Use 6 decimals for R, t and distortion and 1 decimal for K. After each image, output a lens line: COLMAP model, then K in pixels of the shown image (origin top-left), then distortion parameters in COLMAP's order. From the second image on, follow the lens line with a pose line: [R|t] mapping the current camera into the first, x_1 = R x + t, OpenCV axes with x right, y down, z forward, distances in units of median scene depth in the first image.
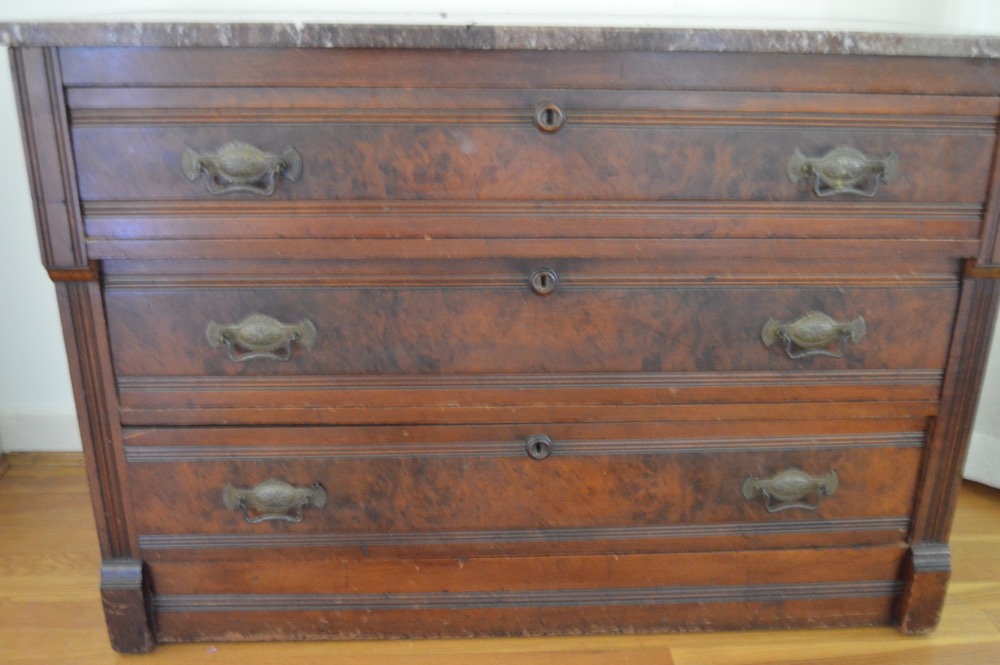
lens RADIAL K [[911.0, 0, 500.0], [0, 911.0, 332.5], [0, 0, 1]] dist [-0.080835, 0.024520]
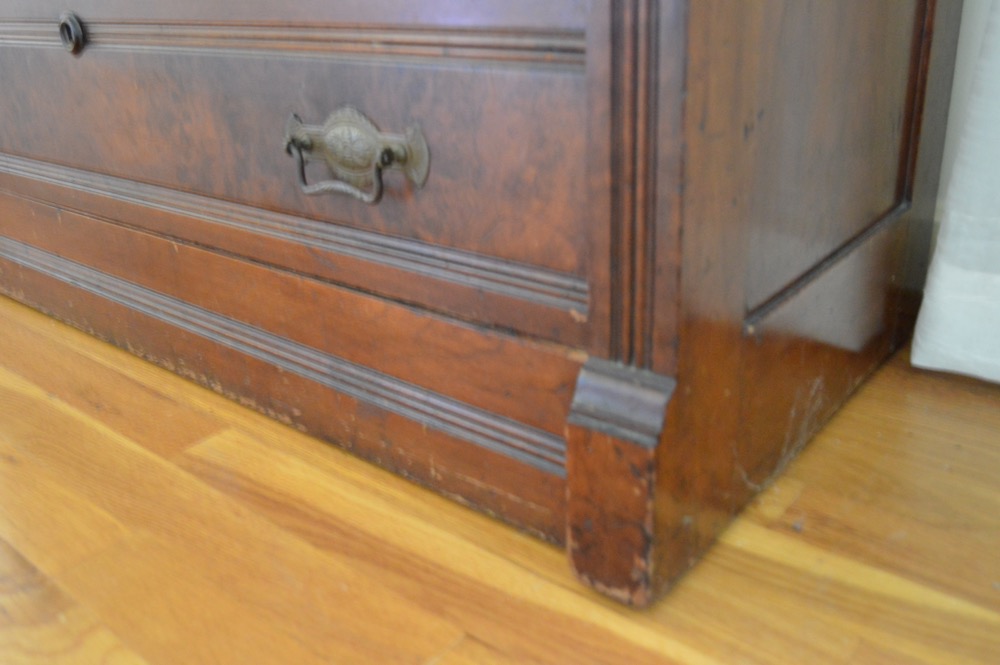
lens RADIAL K [[911.0, 0, 500.0], [0, 911.0, 332.5], [0, 0, 1]] dist [-0.080835, 0.024520]
pose [[0.741334, 0.226589, -0.631729, 0.686902], [-0.190994, 0.973590, 0.125076, 0.184757], [0.643386, 0.027933, 0.765032, 0.666234]]
